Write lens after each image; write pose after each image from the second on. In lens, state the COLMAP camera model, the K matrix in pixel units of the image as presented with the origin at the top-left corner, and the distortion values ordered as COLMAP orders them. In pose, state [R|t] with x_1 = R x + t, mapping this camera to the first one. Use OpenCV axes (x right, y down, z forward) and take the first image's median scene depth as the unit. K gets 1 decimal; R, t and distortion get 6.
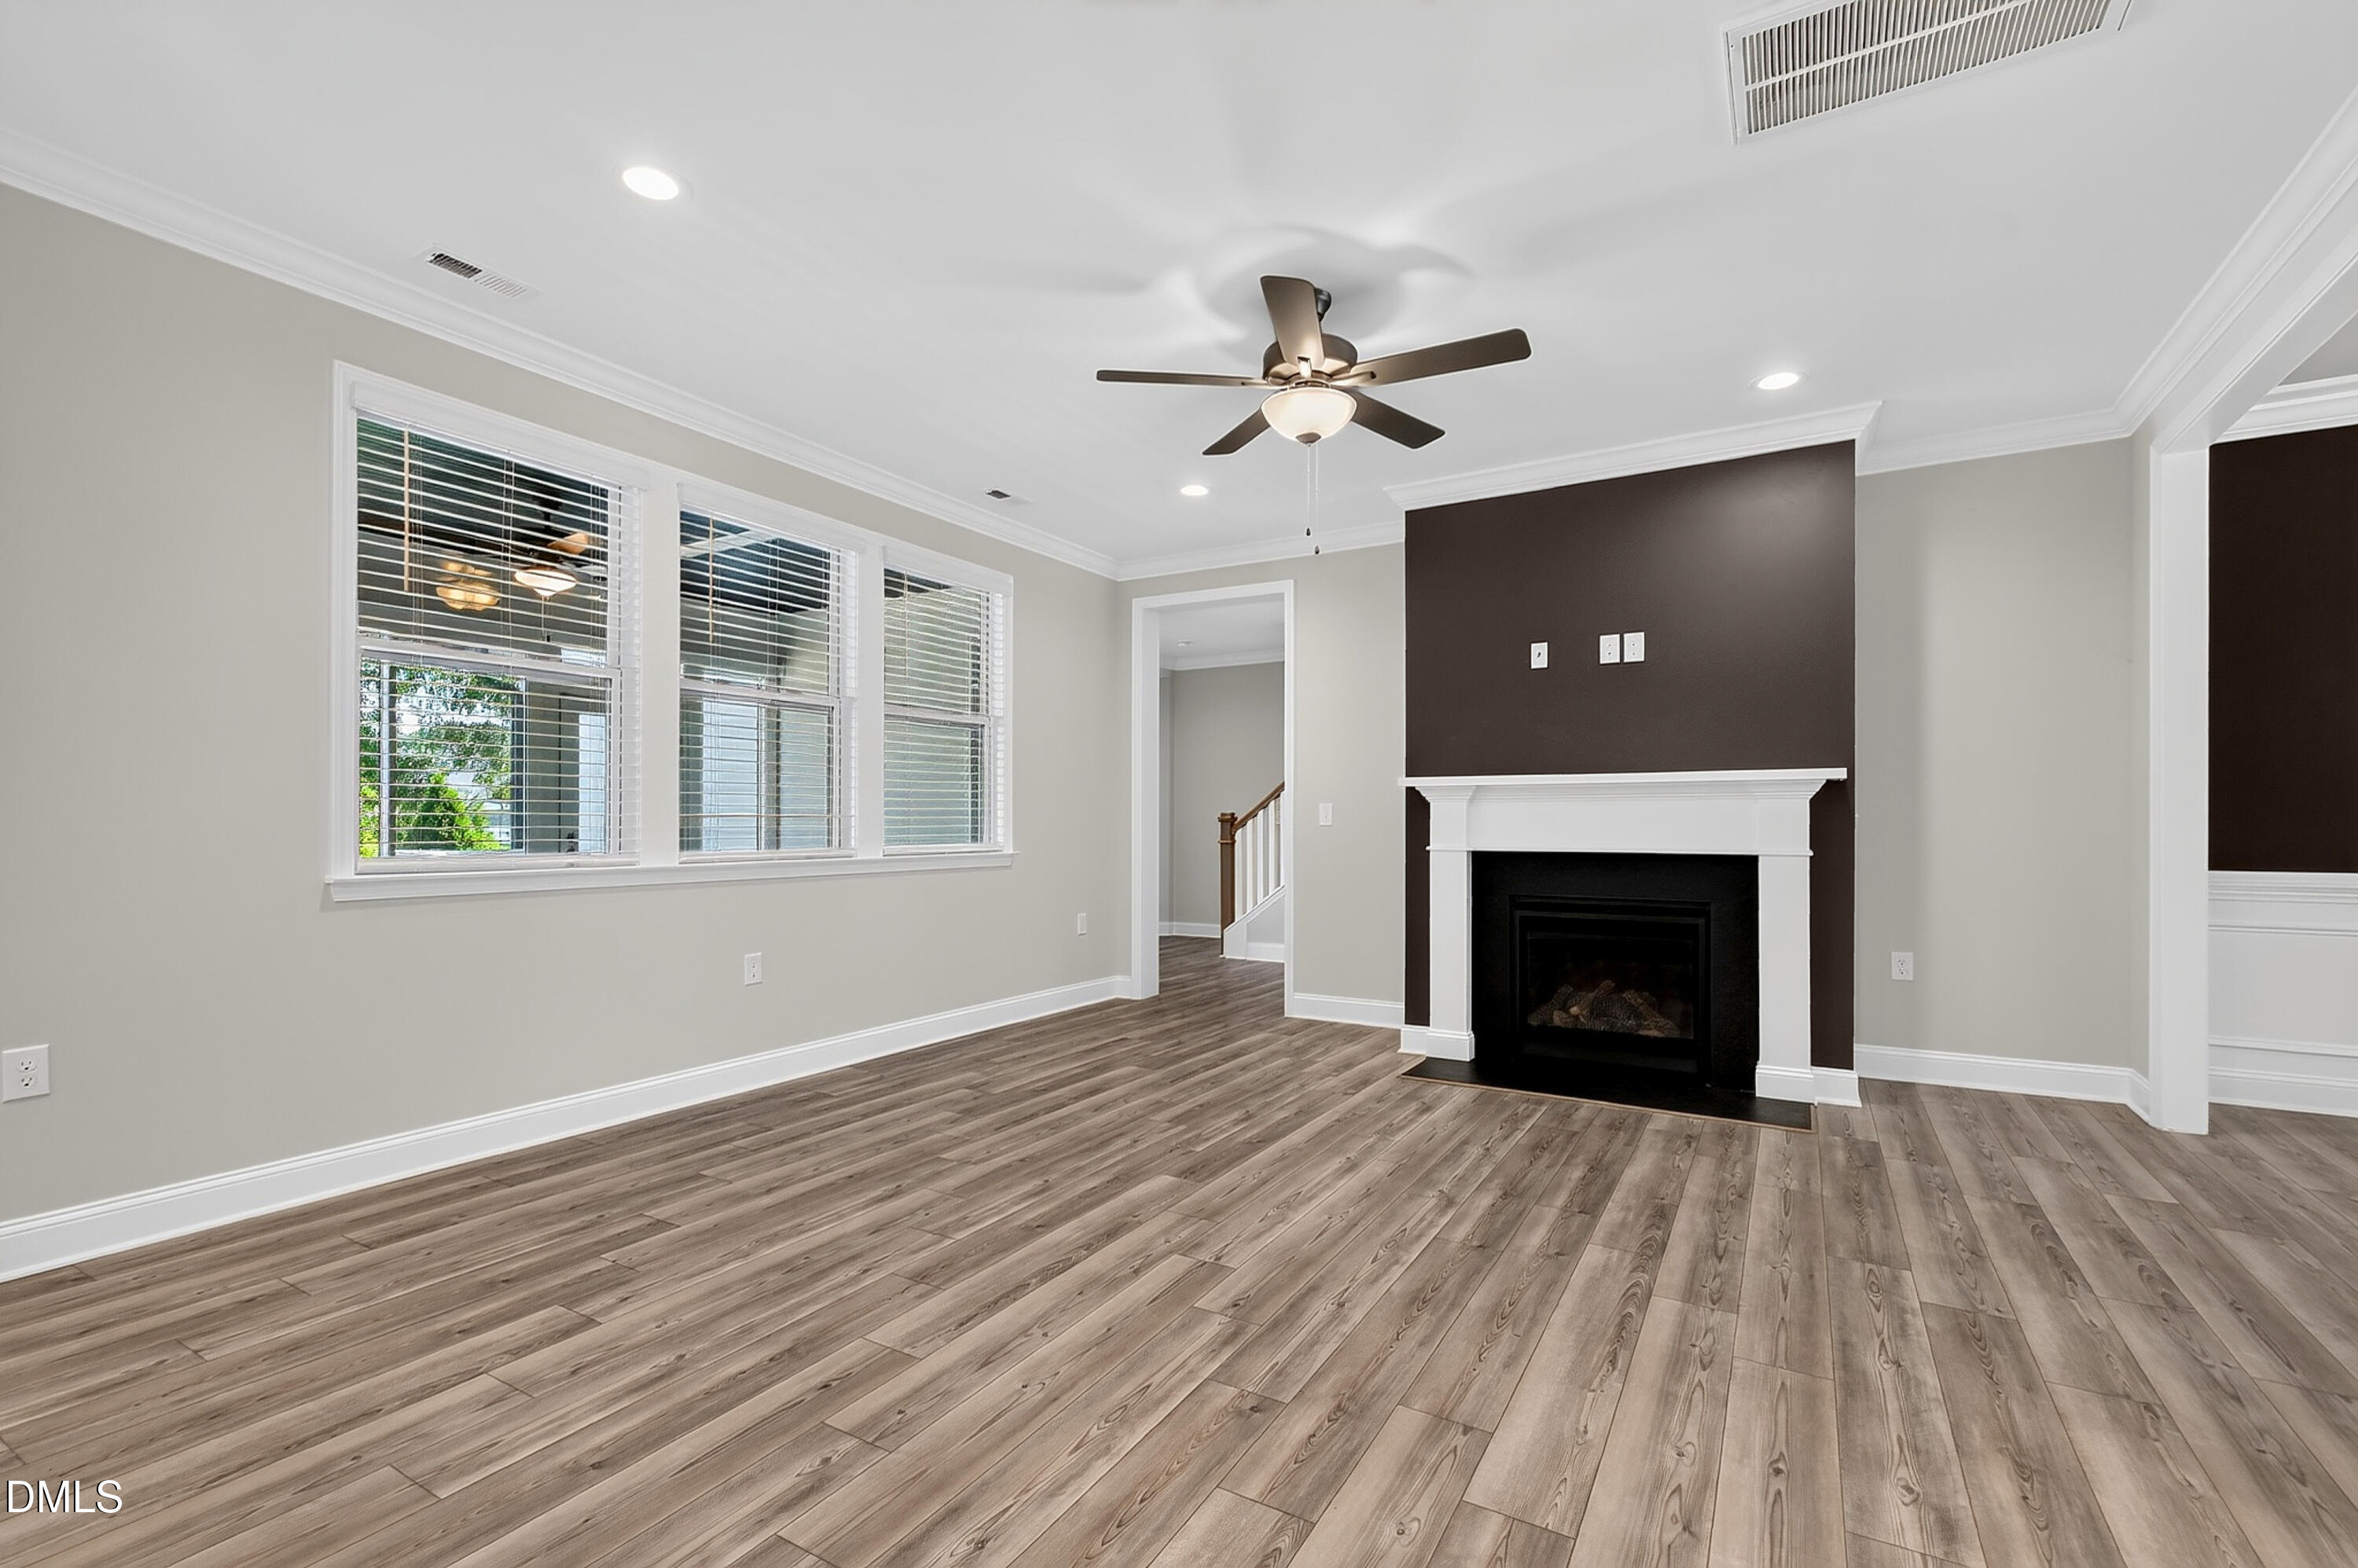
lens RADIAL K [[1039.4, 0, 1163.0], [0, 1039.4, 801.5], [0, 0, 1]] dist [0.013977, -0.004666]
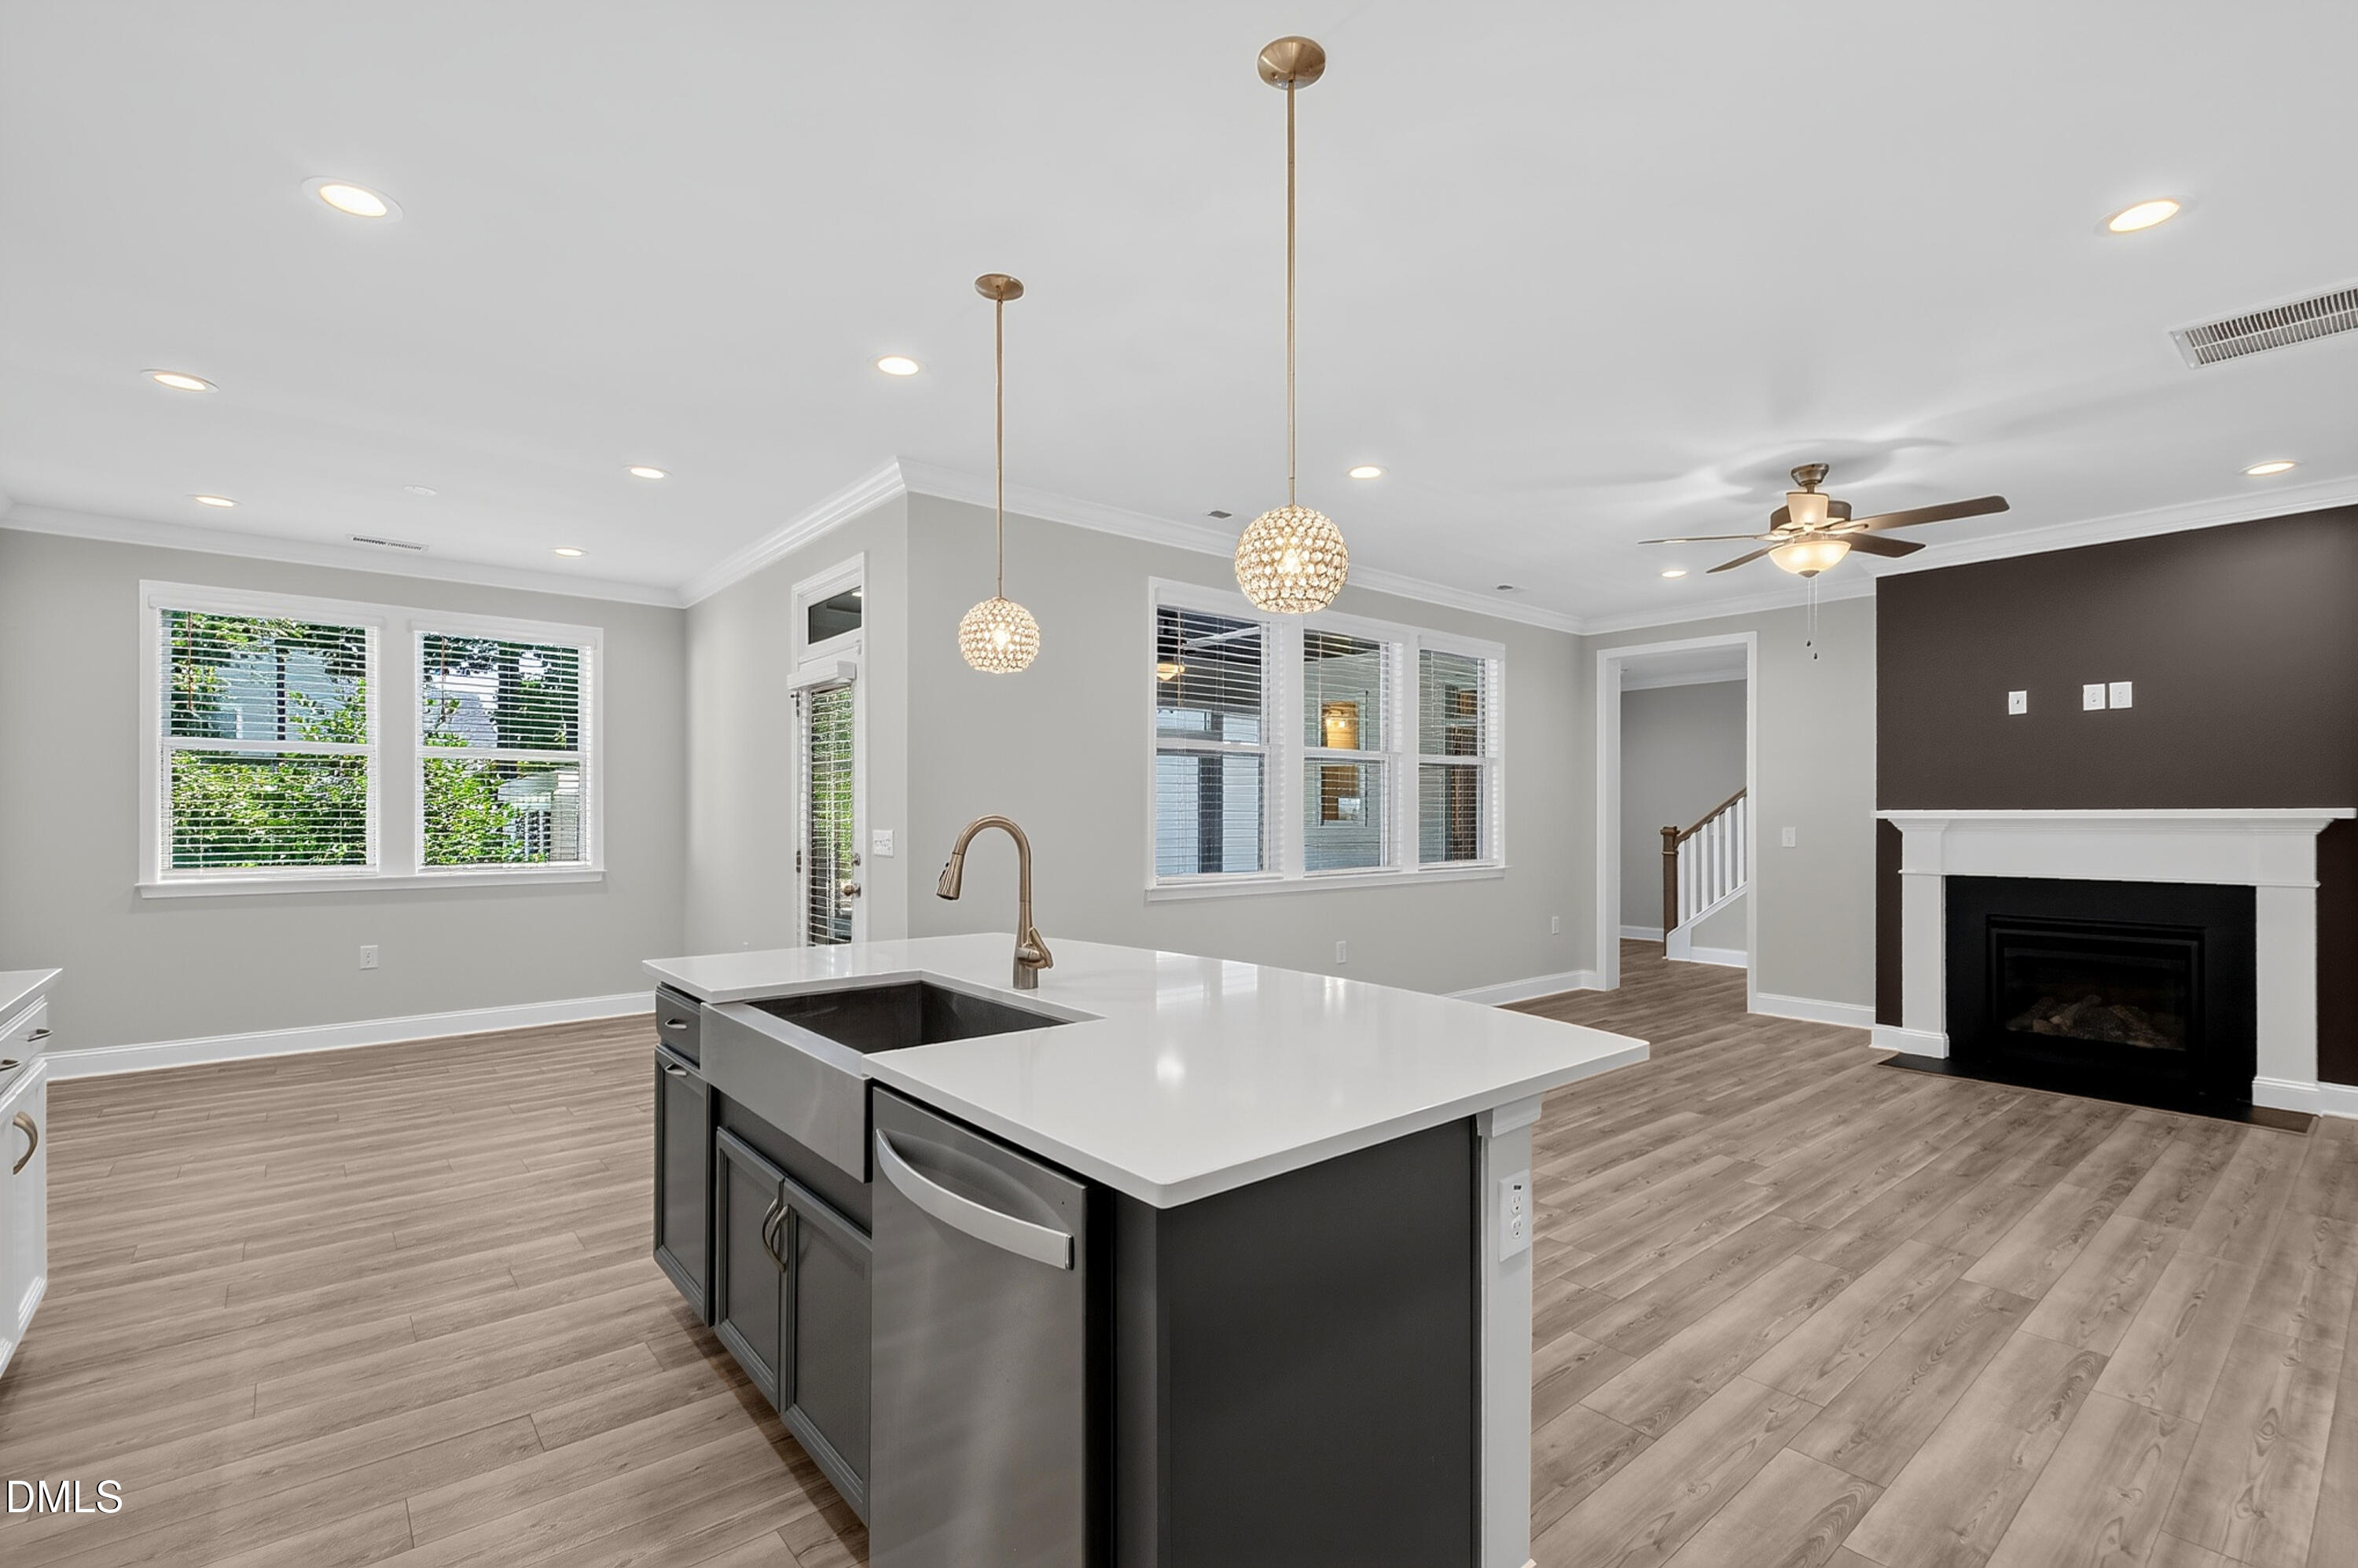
lens RADIAL K [[1039.4, 0, 1187.2], [0, 1039.4, 805.5], [0, 0, 1]] dist [0.013977, -0.004666]
pose [[0.947602, -0.002630, -0.319442, -0.152430], [0.005796, 0.999943, 0.008961, -0.053573], [0.319400, -0.010343, 0.947563, -0.428634]]
